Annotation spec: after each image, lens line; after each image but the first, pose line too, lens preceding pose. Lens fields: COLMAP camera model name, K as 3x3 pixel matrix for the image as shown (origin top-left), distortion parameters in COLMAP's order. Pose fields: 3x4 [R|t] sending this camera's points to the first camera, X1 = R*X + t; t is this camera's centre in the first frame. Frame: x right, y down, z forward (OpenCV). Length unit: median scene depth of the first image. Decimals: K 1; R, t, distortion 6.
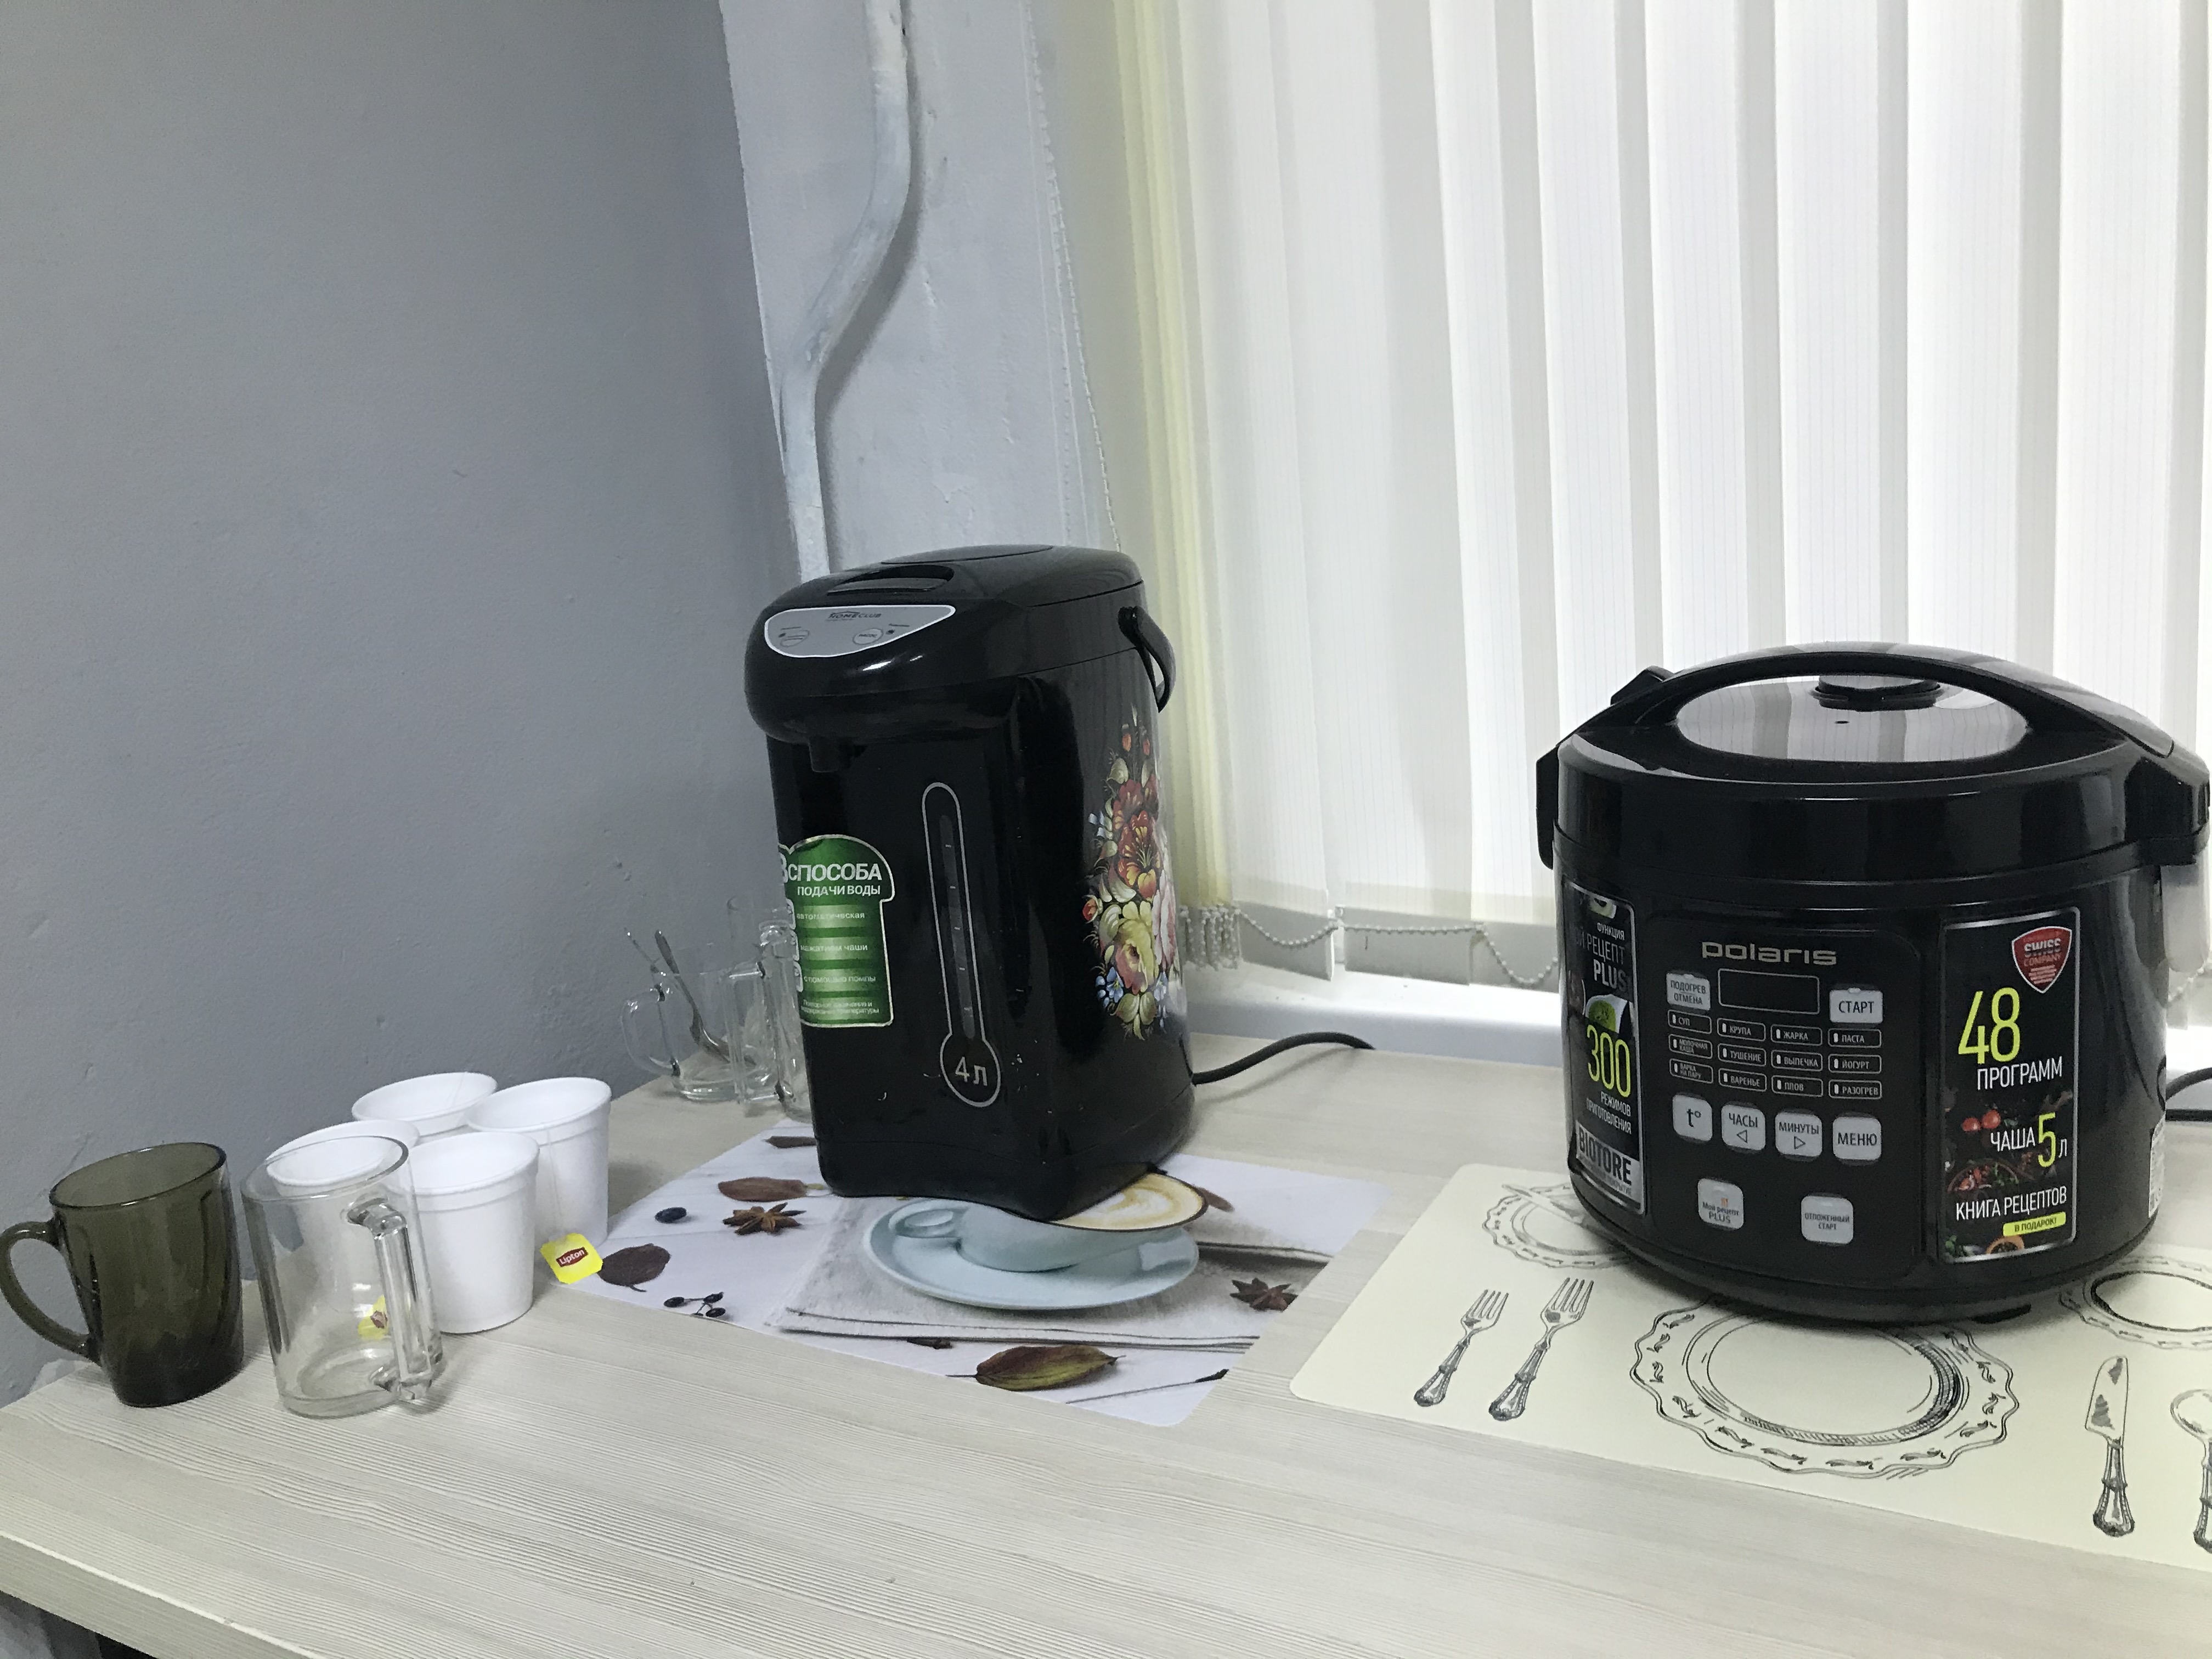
lens RADIAL K [[1829.3, 0, 1109.4], [0, 1829.3, 831.2], [0, 0, 1]] dist [0.045674, -0.045181]
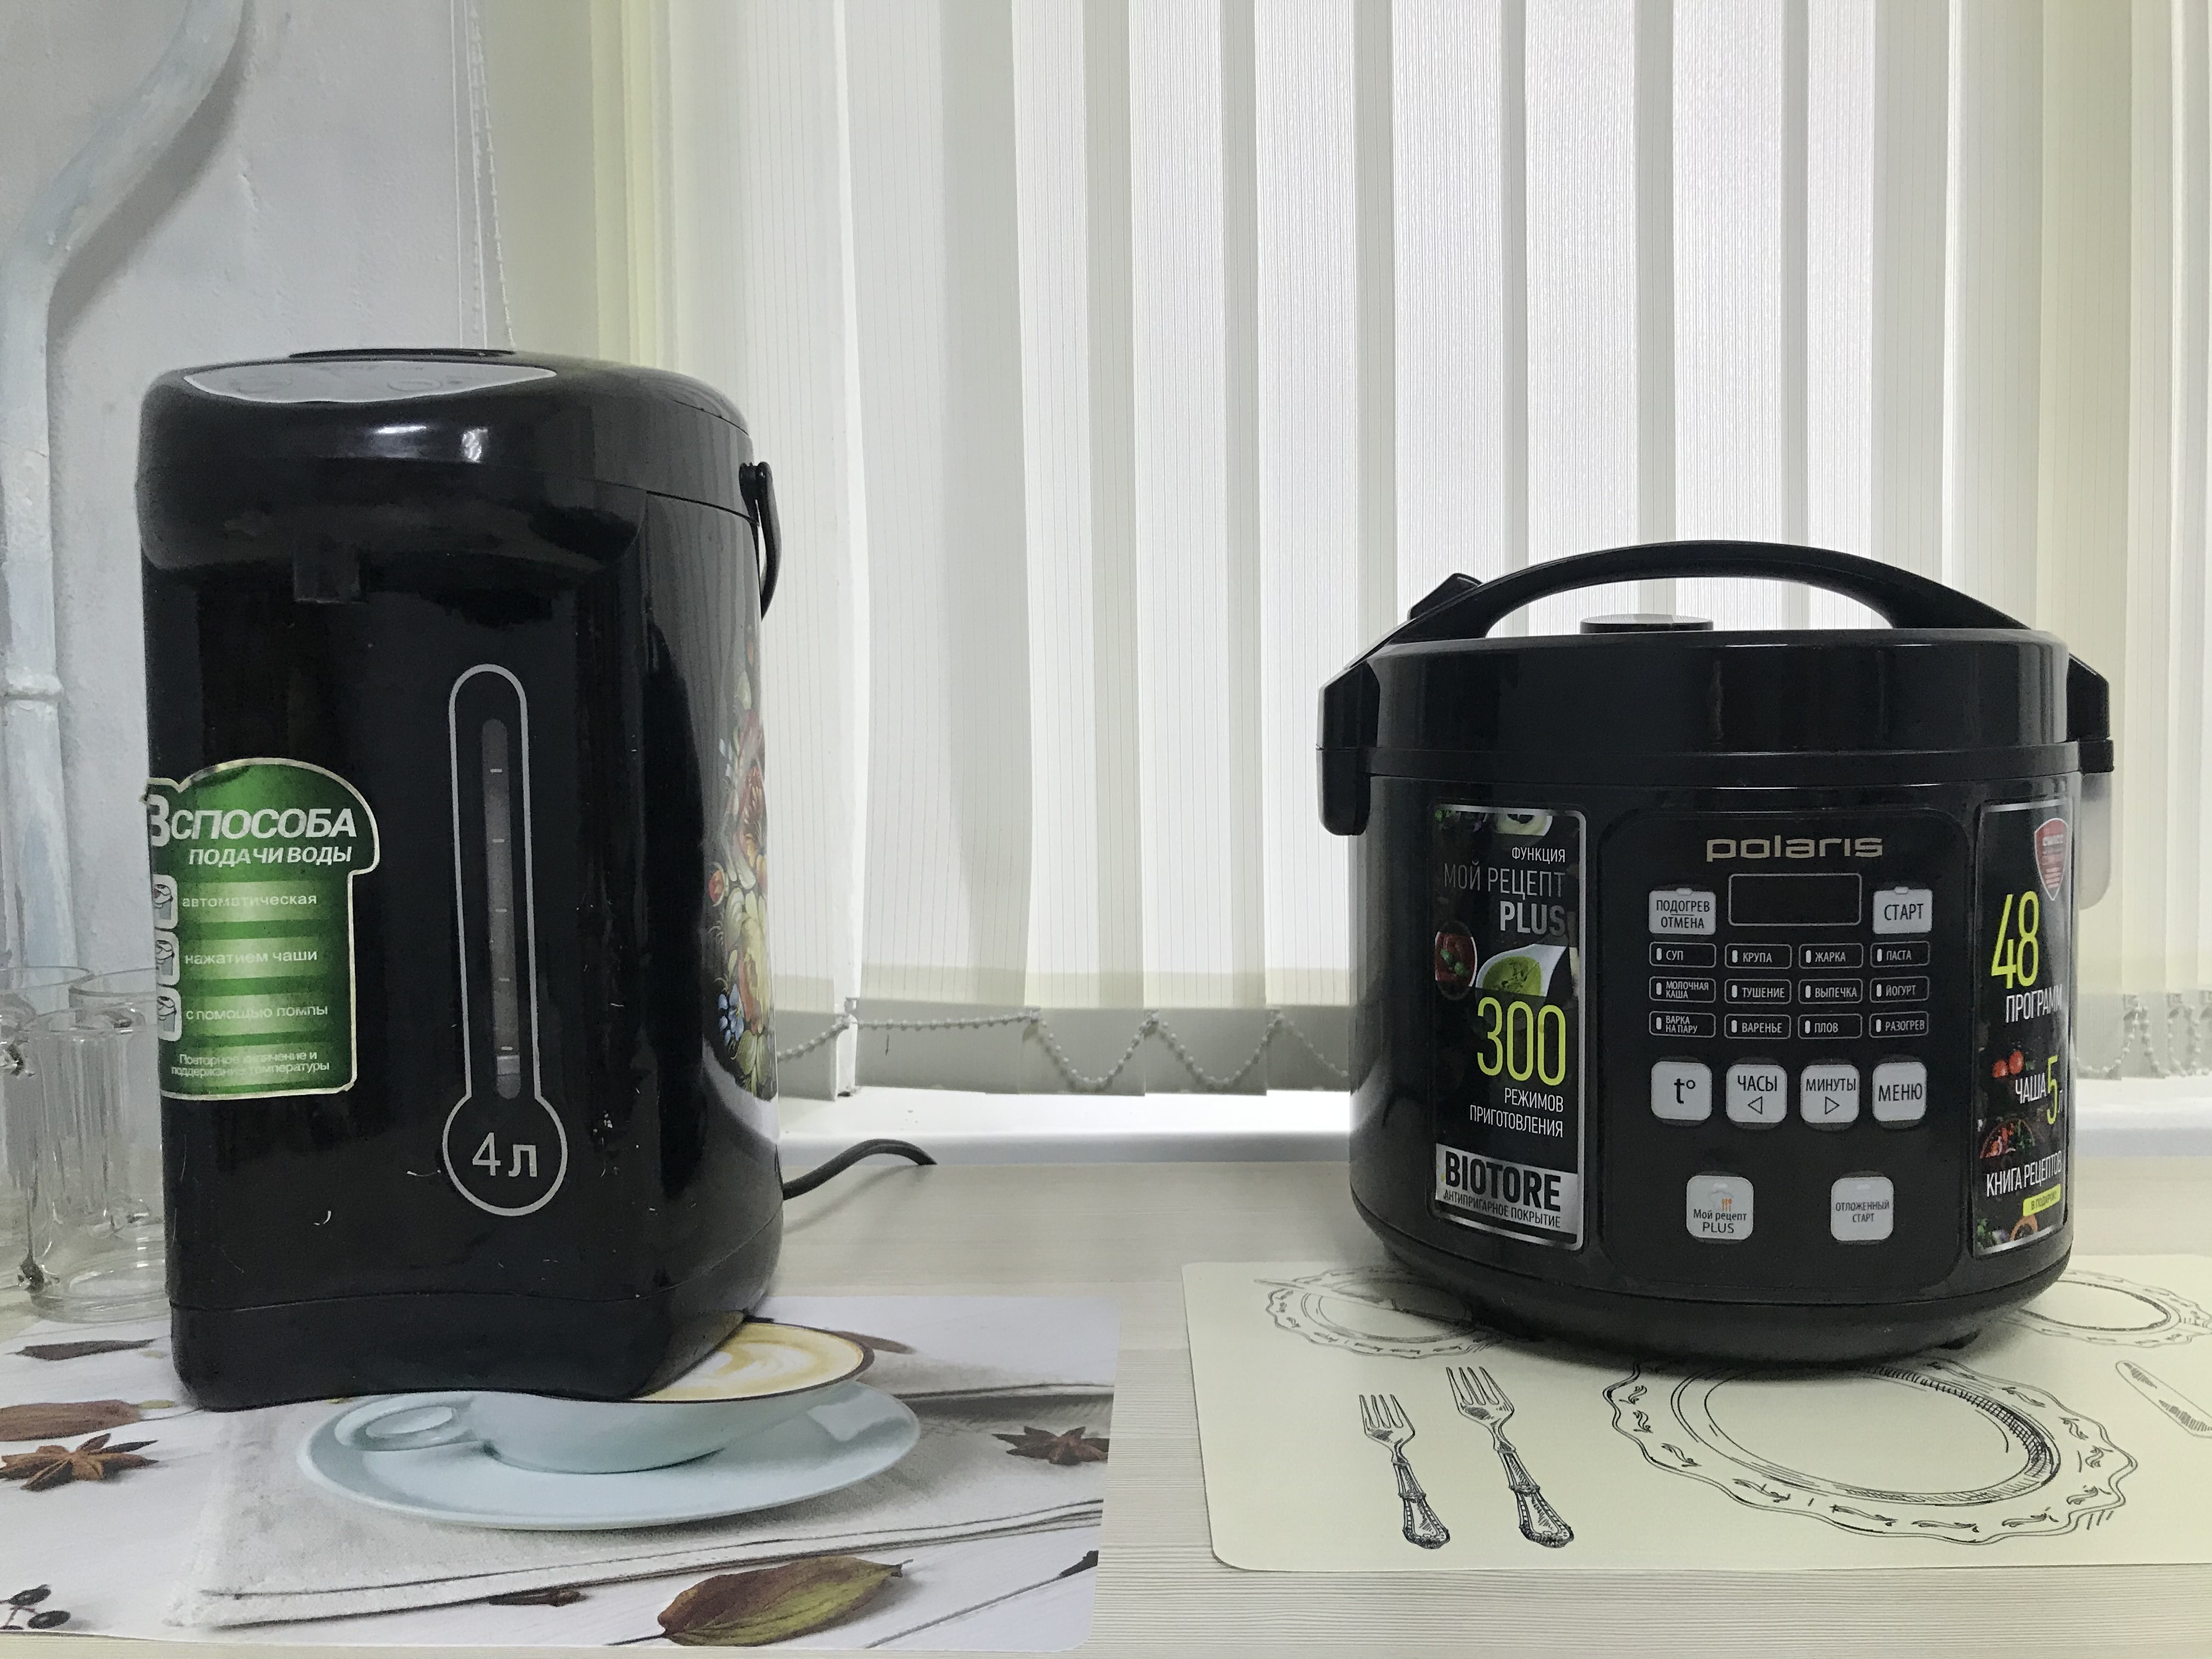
lens RADIAL K [[1829.3, 0, 1106.9], [0, 1829.3, 820.7], [0, 0, 1]] dist [0.045674, -0.045181]
pose [[0.883821, 0.044325, 0.465721, -0.205680], [0.036446, 0.985952, -0.163004, 0.140553], [-0.466404, 0.161040, 0.869789, 0.391511]]
